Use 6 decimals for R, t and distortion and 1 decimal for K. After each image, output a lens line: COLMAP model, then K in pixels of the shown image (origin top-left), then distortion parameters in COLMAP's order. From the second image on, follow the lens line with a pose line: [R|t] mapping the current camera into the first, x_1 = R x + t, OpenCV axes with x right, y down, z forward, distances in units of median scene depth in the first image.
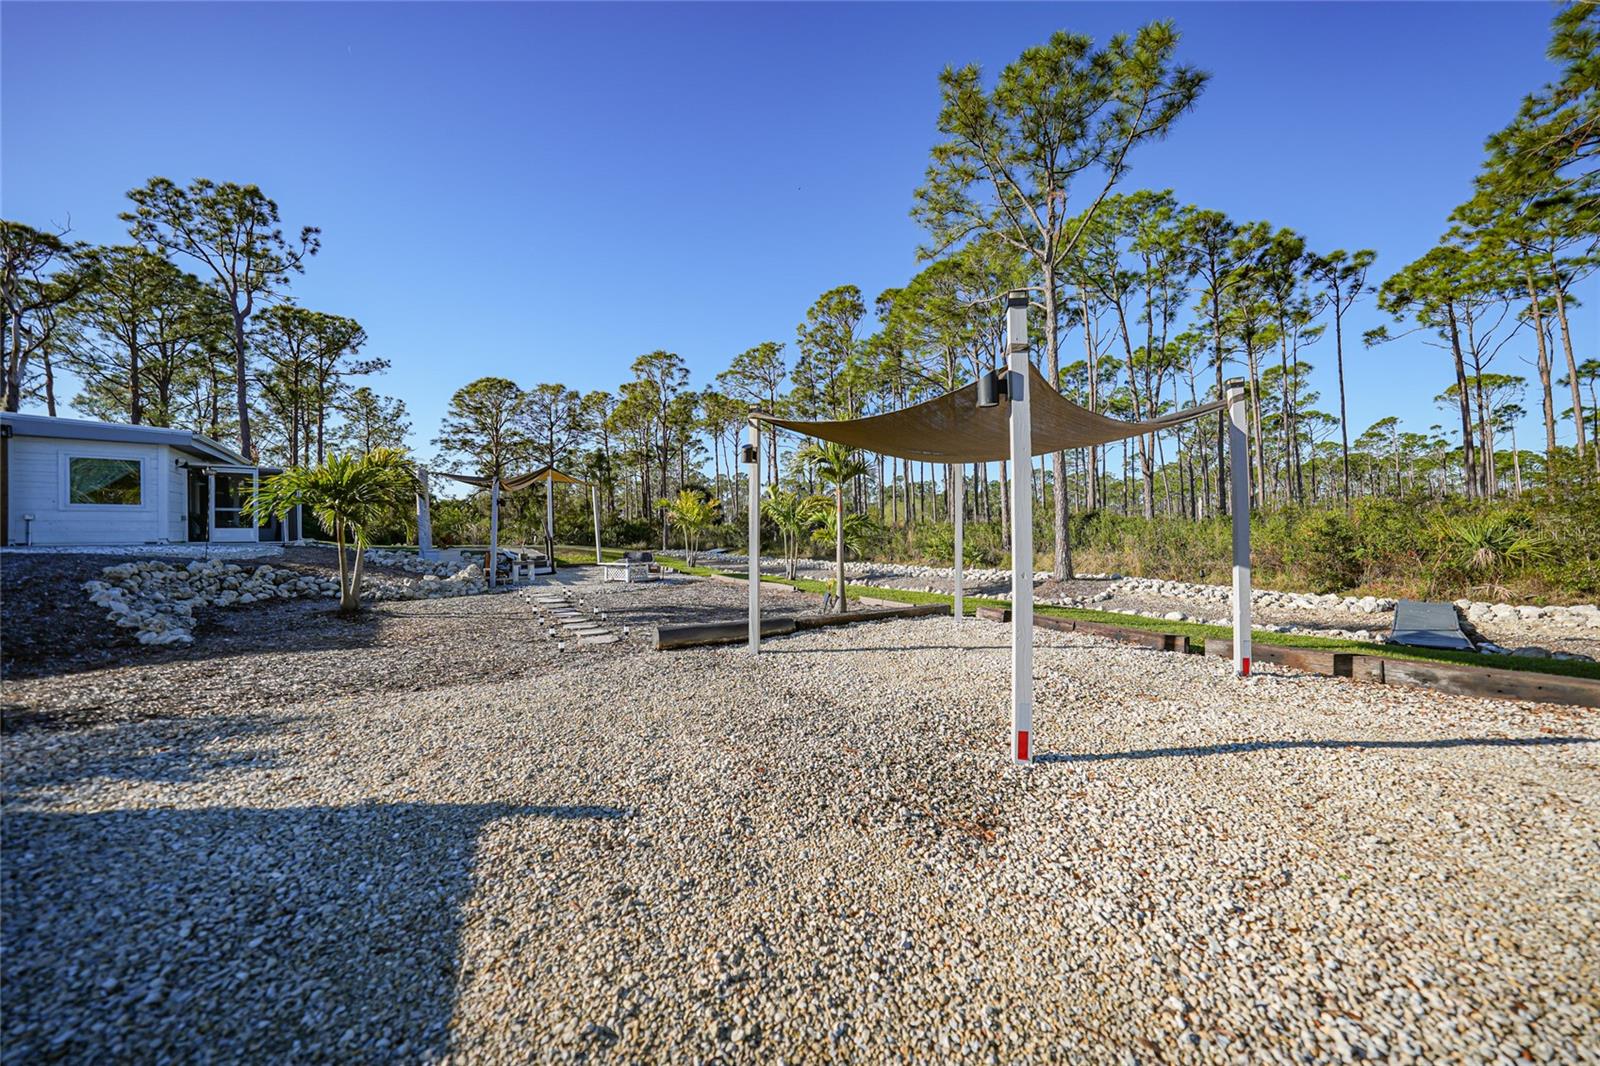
lens RADIAL K [[555.2, 0, 801.7], [0, 555.2, 533.5], [0, 0, 1]] dist [-0.029696, 0.007356]
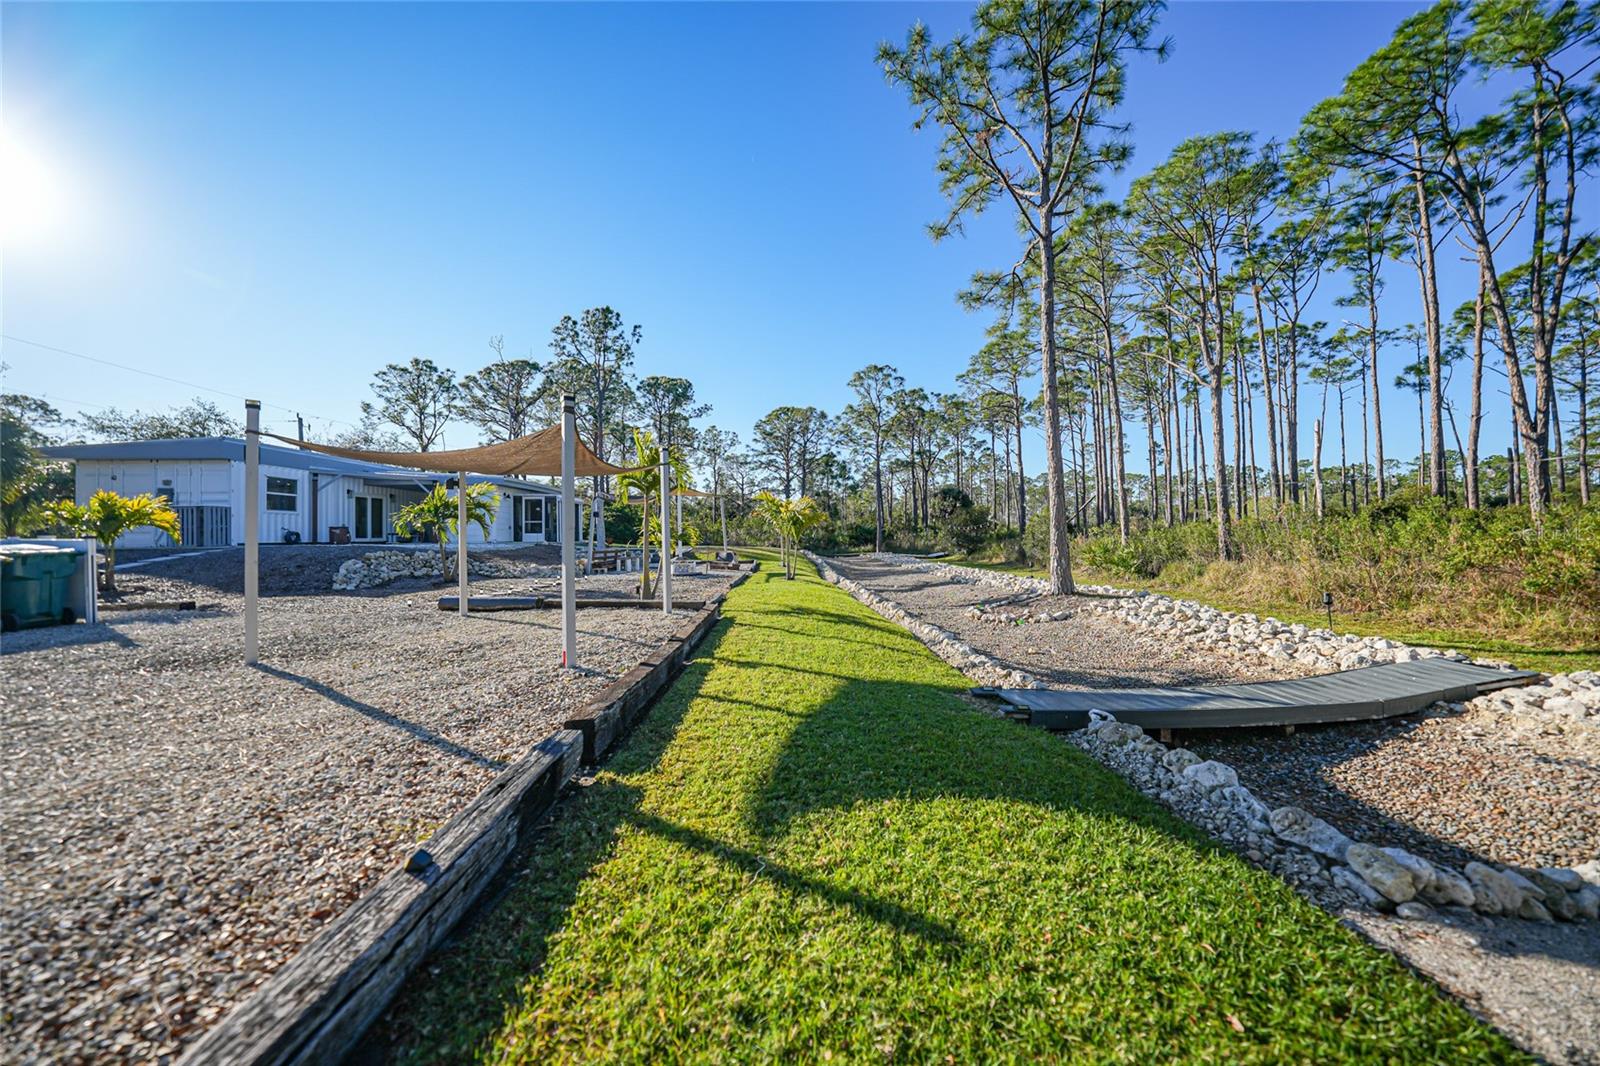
lens RADIAL K [[555.2, 0, 801.7], [0, 555.2, 533.5], [0, 0, 1]] dist [-0.029696, 0.007356]
pose [[0.818626, -0.003900, -0.574314, 0.240533], [0.000226, 0.999979, -0.006468, 0.000578], [0.574327, 0.005165, 0.818610, 0.049170]]
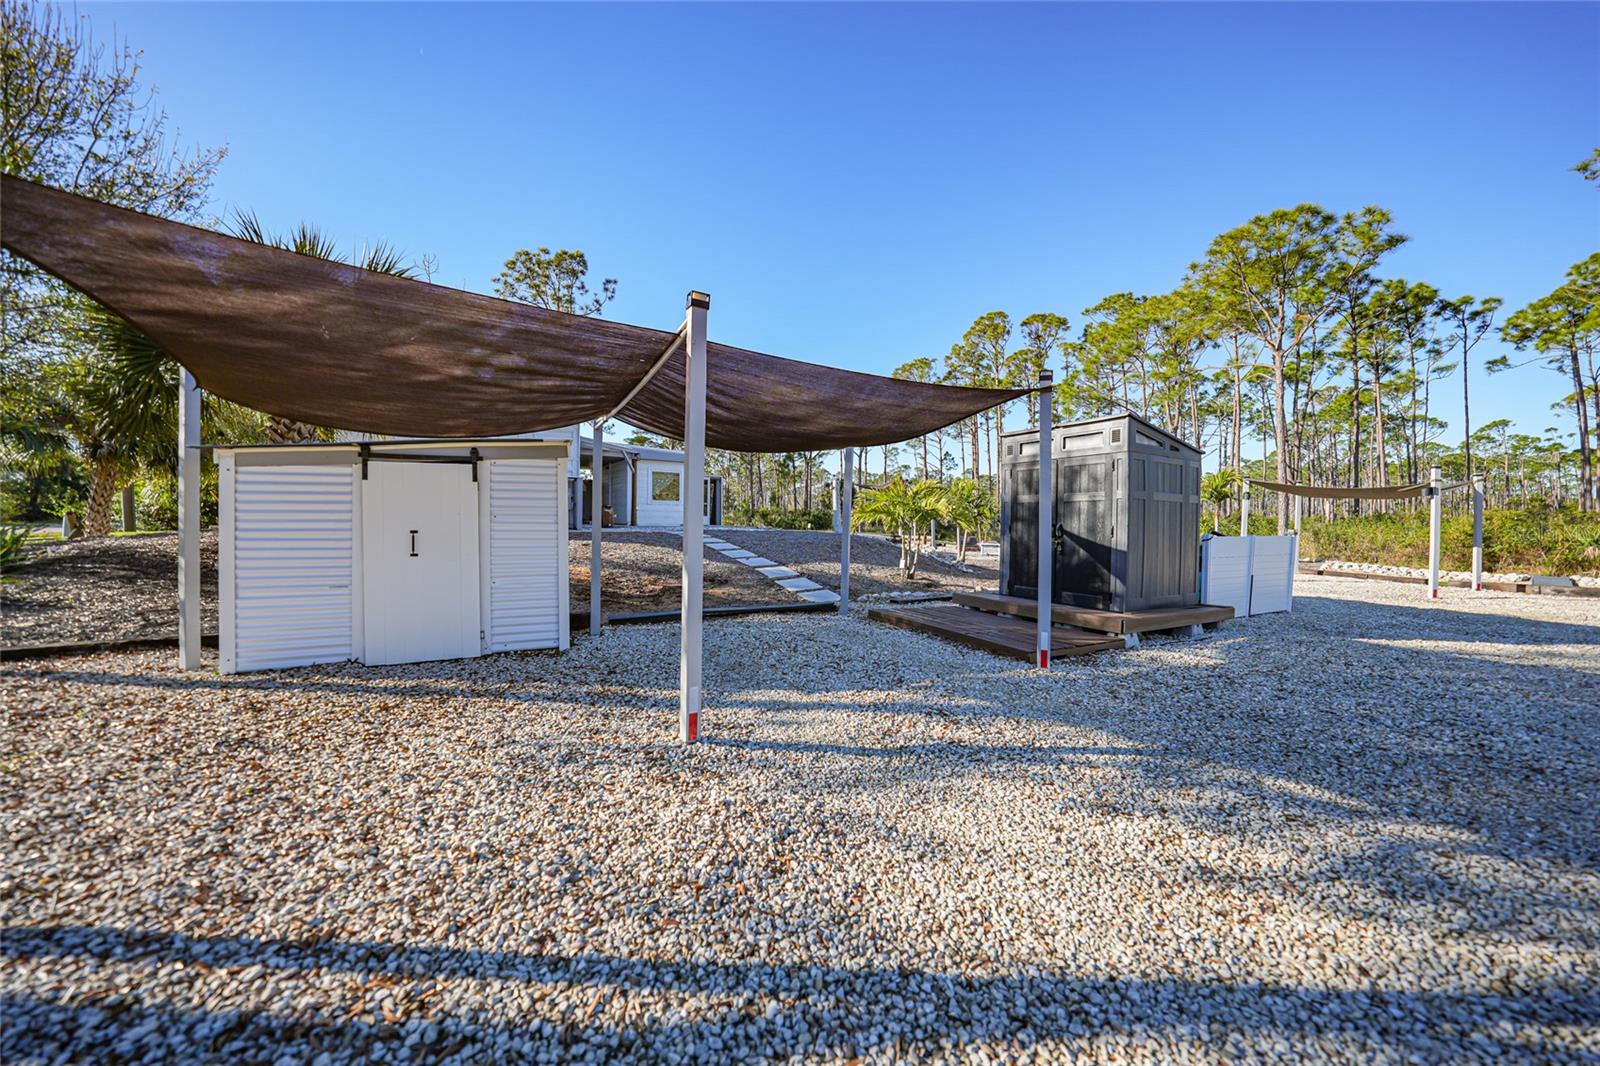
lens RADIAL K [[555.1, 0, 802.3], [0, 555.1, 529.8], [0, 0, 1]] dist [-0.028933, 0.006992]
pose [[0.996740, 0.020568, -0.078009, -0.274811], [-0.019193, 0.999648, 0.018335, -0.002517], [0.078358, -0.016778, 0.996784, -0.230988]]
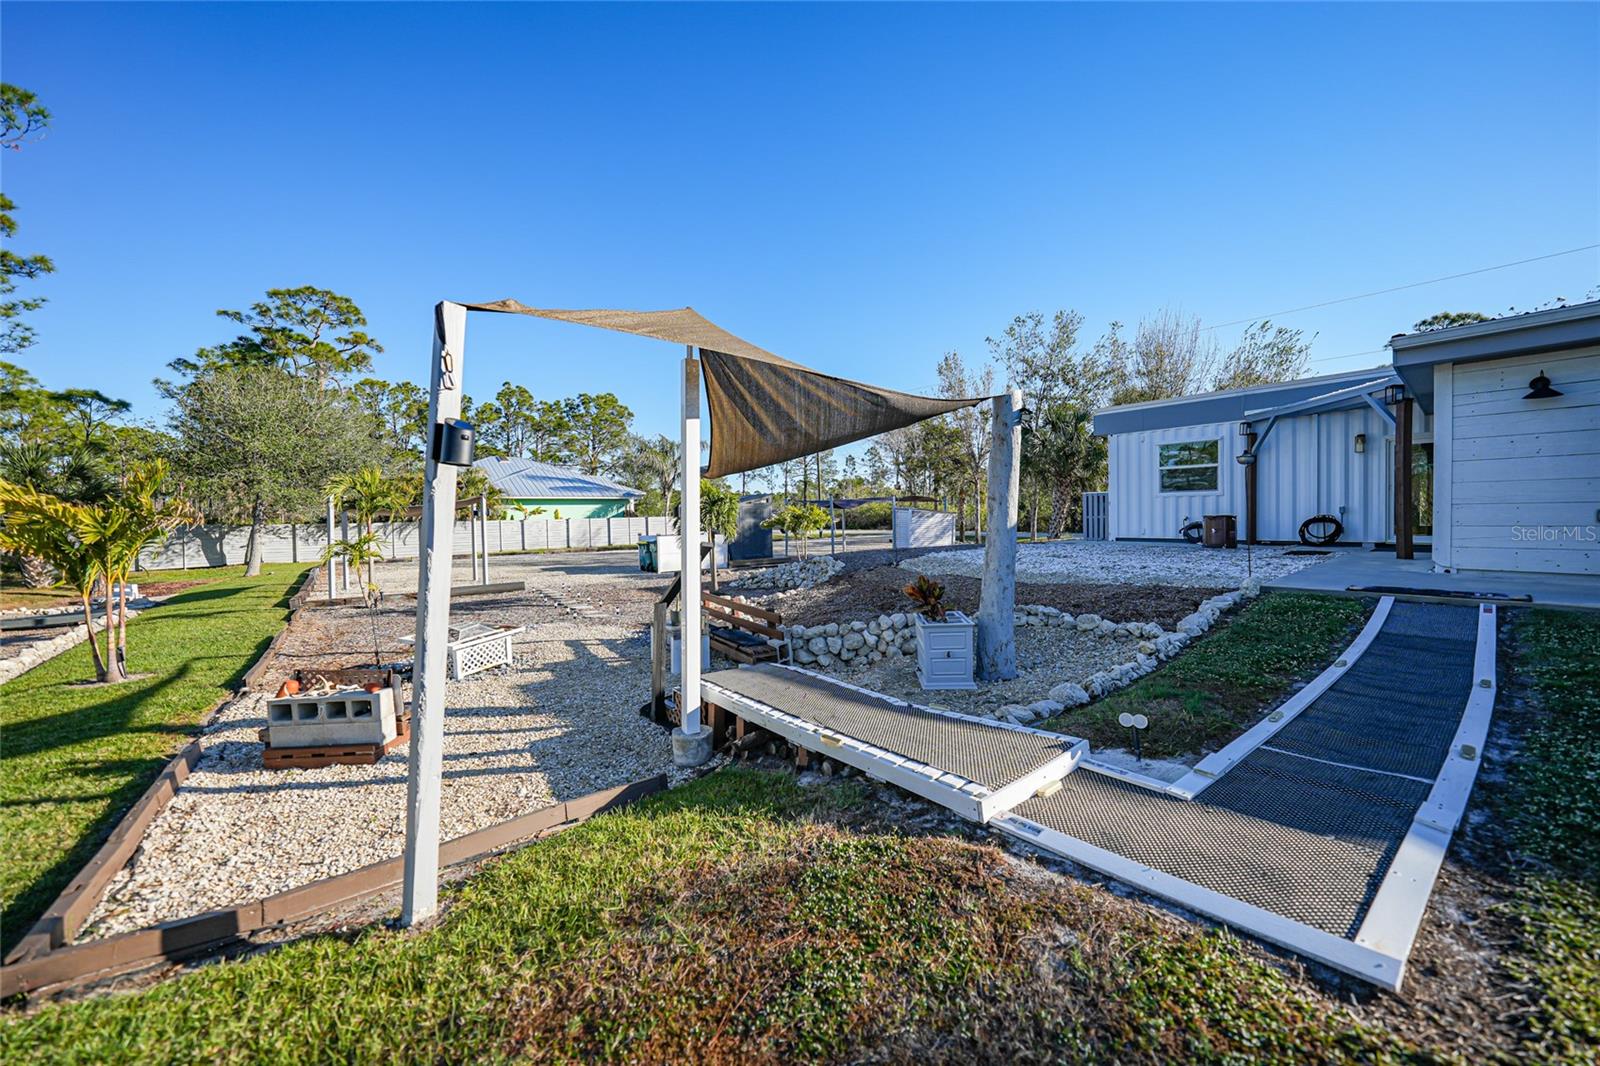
lens RADIAL K [[577.3, 0, 801.9], [0, 577.3, 527.7], [0, 0, 1]] dist [-0.031325, 0.008214]
pose [[-0.998929, 0.021360, -0.041038, -0.247646], [0.020332, 0.999473, 0.025296, -0.017489], [0.041556, 0.024435, -0.998837, 0.555536]]
